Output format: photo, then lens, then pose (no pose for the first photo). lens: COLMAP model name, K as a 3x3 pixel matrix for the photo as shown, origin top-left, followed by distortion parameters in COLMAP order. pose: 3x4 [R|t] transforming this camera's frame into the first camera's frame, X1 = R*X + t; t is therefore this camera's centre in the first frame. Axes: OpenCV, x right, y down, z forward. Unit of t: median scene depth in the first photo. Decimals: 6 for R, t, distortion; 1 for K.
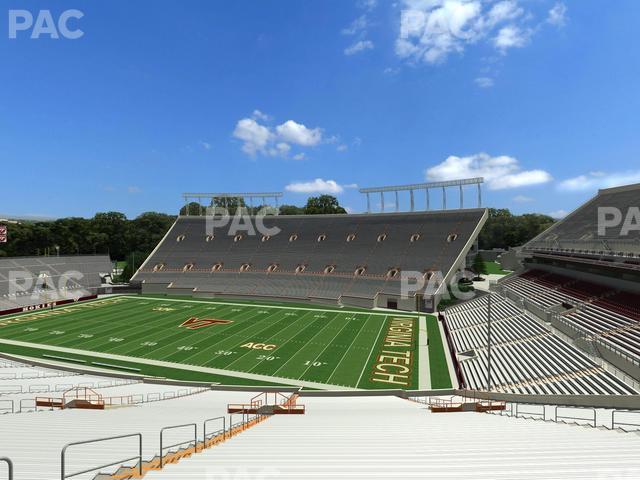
lens RADIAL K [[320.1, 0, 320.2], [0, 320.1, 237.7], [0, 0, 1]] dist [0.000263, 0.000248]
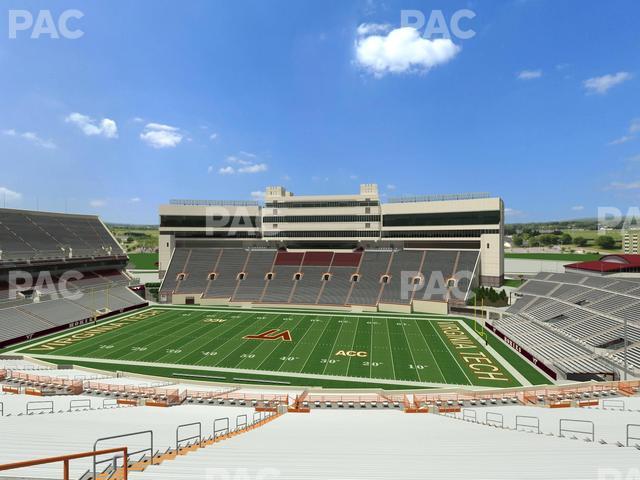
lens RADIAL K [[320.1, 0, 320.1], [0, 320.1, 240.4], [0, 0, 1]] dist [0.000263, 0.000248]
pose [[-0.991312, -0.000588, -0.131533, -0.270624], [0.000262, 0.999979, -0.006445, -0.023098], [0.131534, -0.006423, -0.991291, 1.437315]]
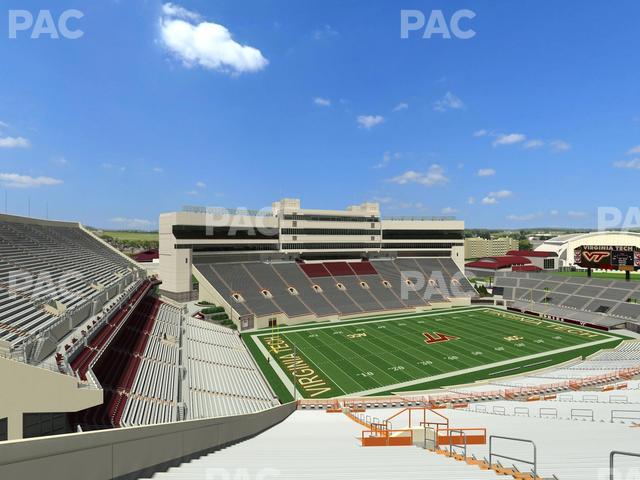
lens RADIAL K [[320.1, 0, 319.9], [0, 320.1, 240.5], [0, 0, 1]] dist [0.000263, 0.000248]
pose [[-0.761537, 0.000316, -0.648122, 0.557005], [0.004450, 0.999979, -0.004741, -0.076984], [0.648107, -0.006494, -0.761522, 1.166222]]
